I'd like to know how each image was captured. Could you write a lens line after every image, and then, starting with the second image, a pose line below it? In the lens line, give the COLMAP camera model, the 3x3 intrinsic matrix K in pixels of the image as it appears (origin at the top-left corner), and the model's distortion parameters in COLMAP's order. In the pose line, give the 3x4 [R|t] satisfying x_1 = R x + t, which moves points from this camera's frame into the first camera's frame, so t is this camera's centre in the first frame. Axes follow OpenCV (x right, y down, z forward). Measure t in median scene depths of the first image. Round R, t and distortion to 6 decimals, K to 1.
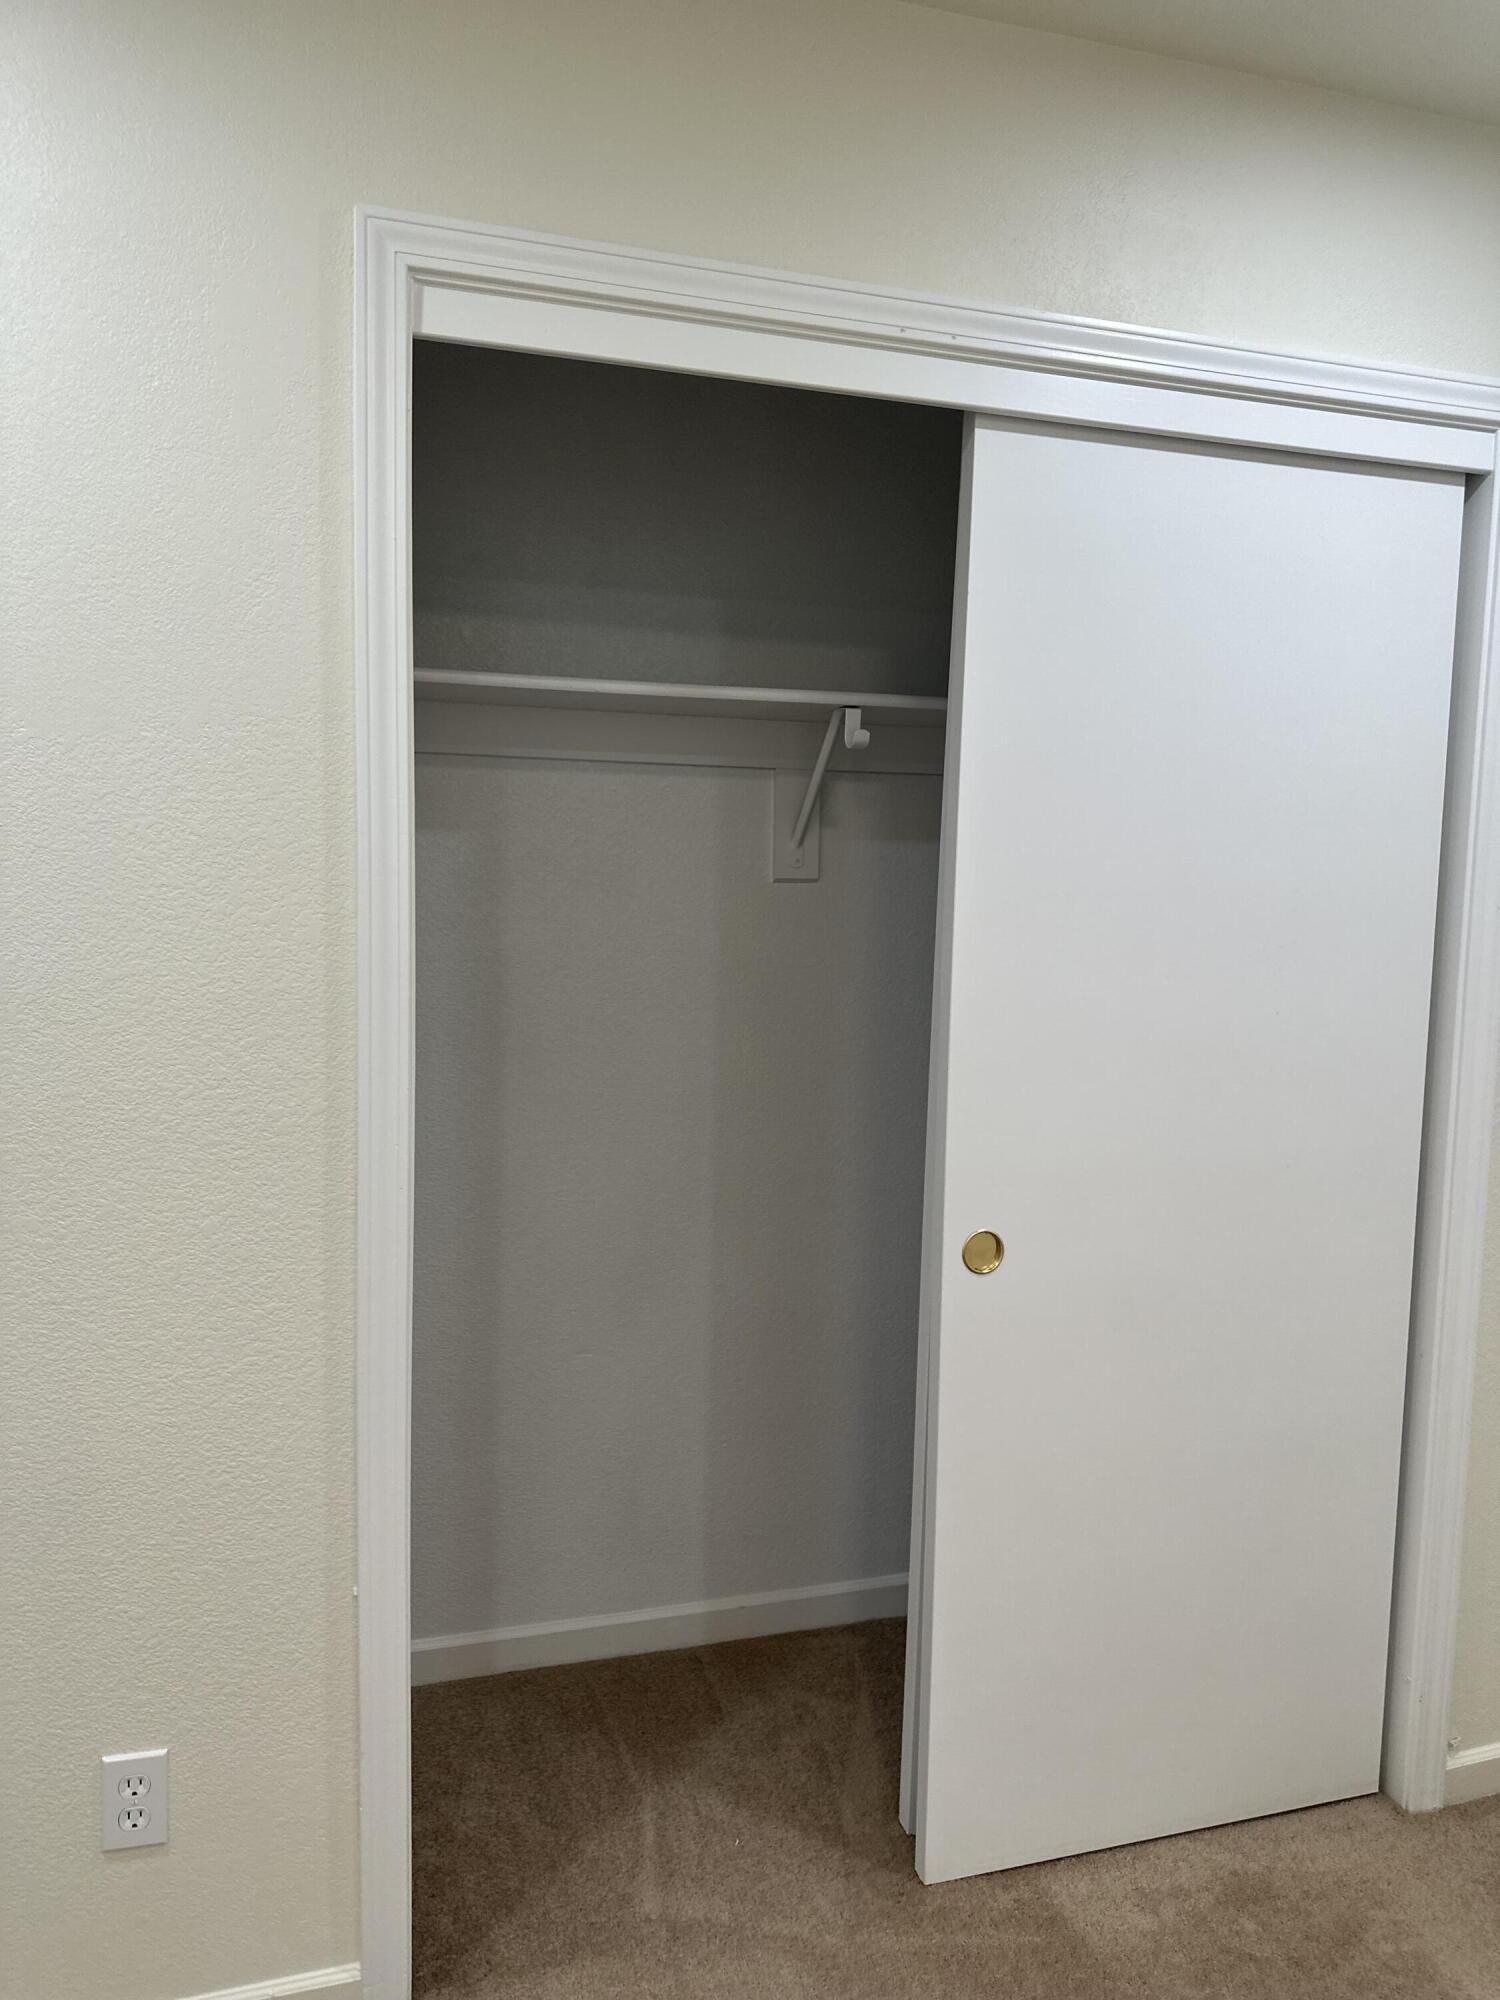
lens RADIAL K [[1404.6, 0, 738.4], [0, 1404.6, 1006.3], [0, 0, 1]] dist [0.050945, -0.064181]
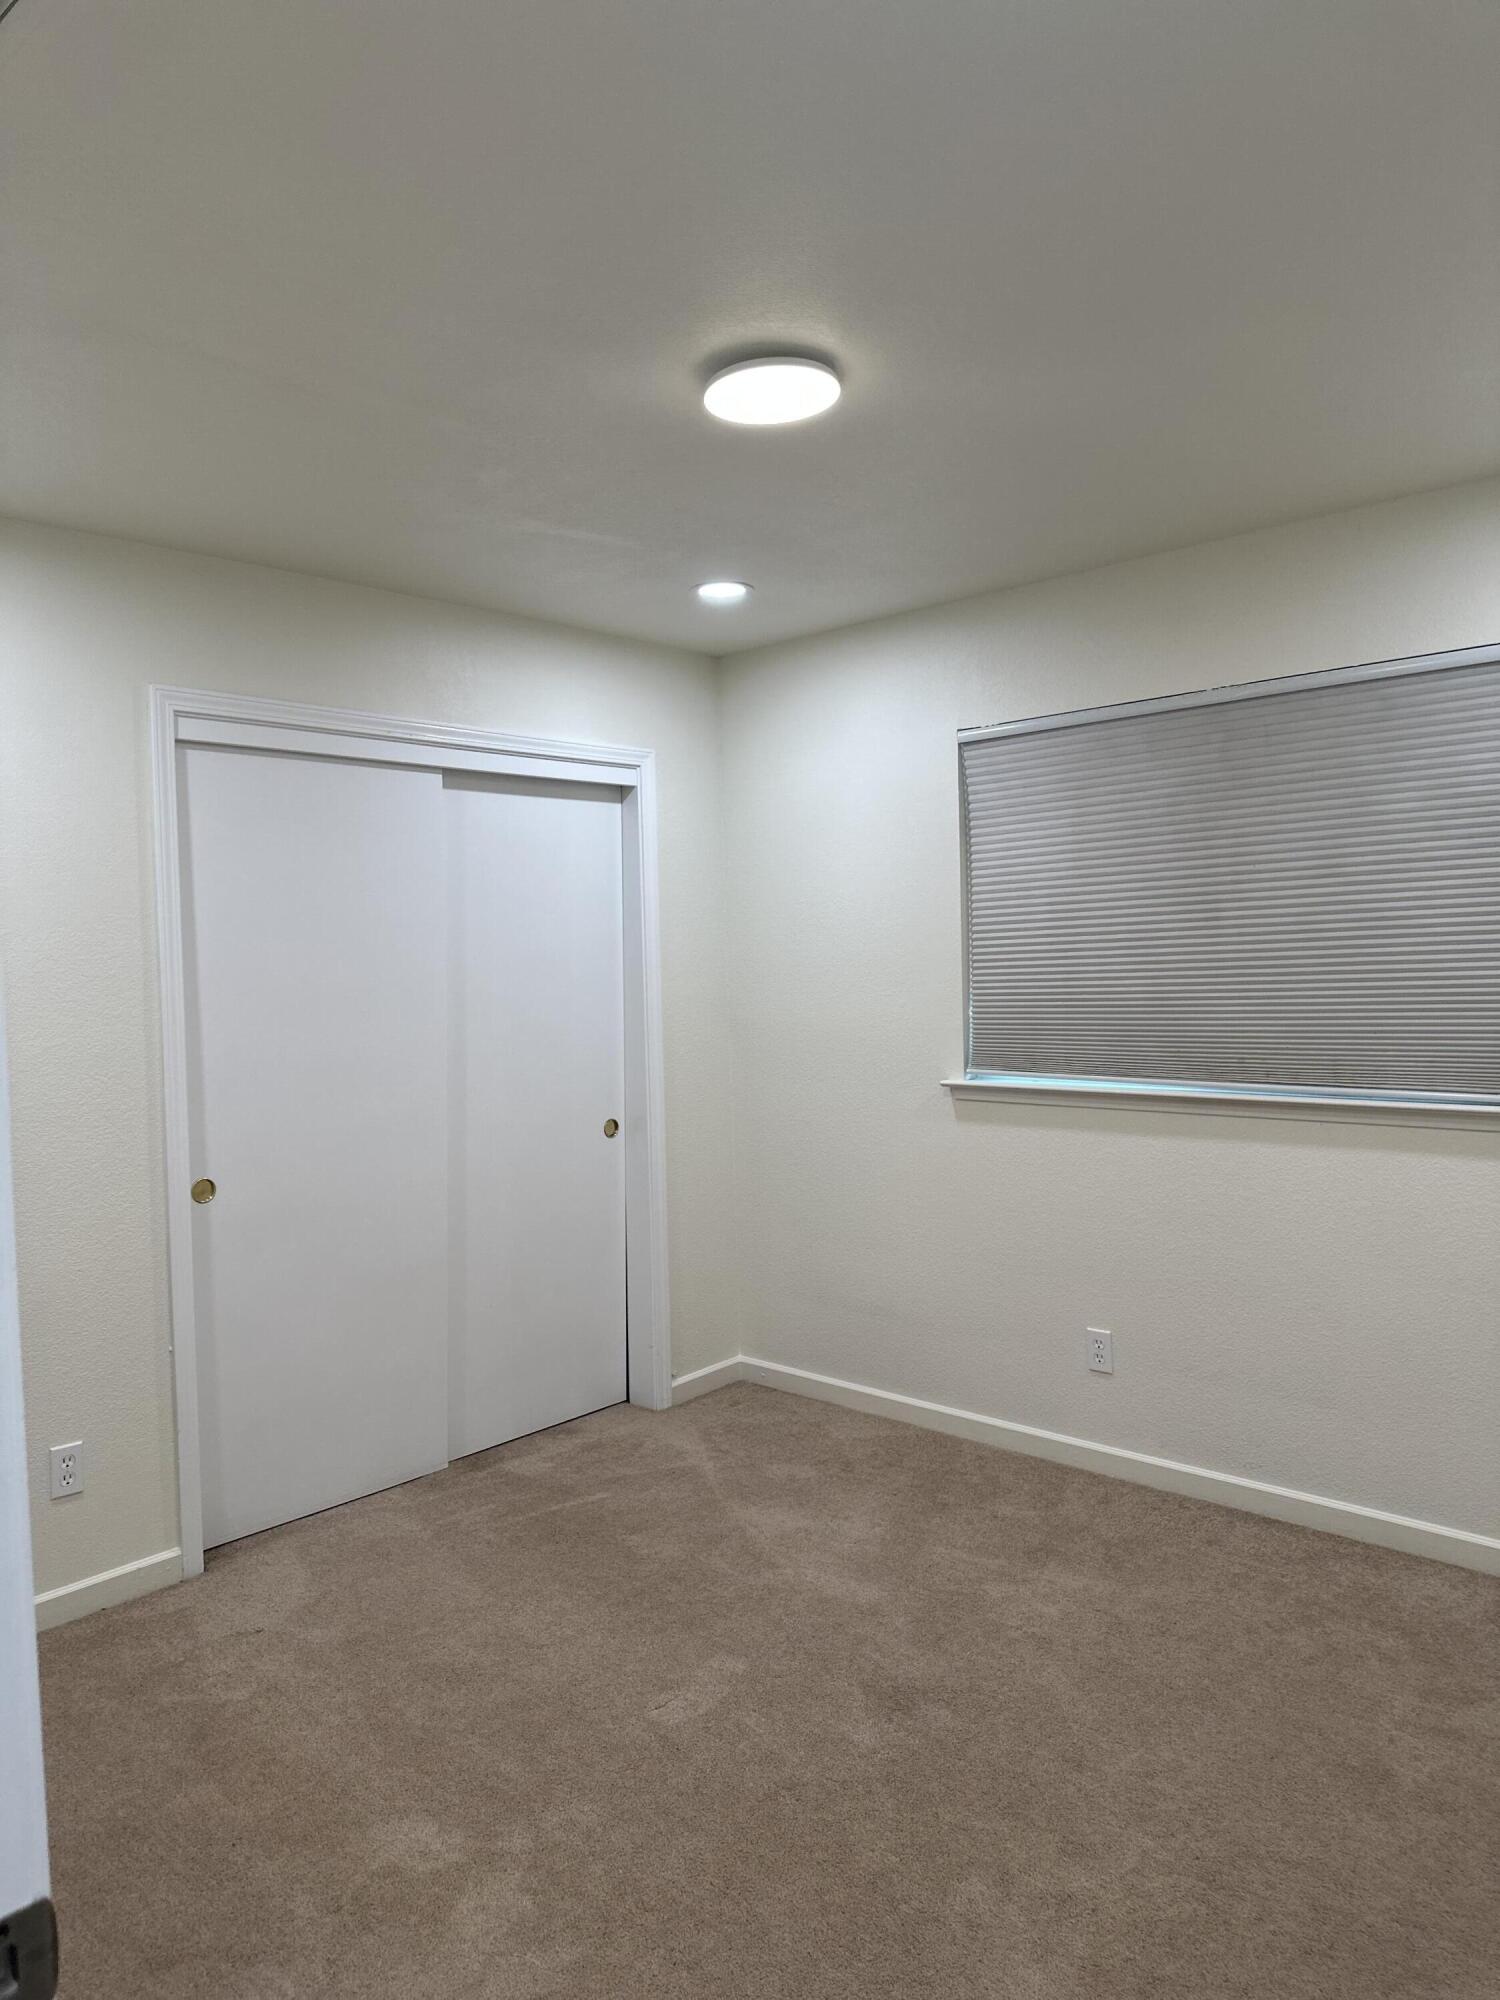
lens RADIAL K [[1404.6, 0, 738.4], [0, 1404.6, 1006.3], [0, 0, 1]] dist [0.050945, -0.064181]
pose [[0.863473, -0.056795, 0.501188, -0.570083], [0.094160, 0.994323, -0.049546, 0.110555], [-0.495529, 0.089974, 0.863919, -1.197030]]
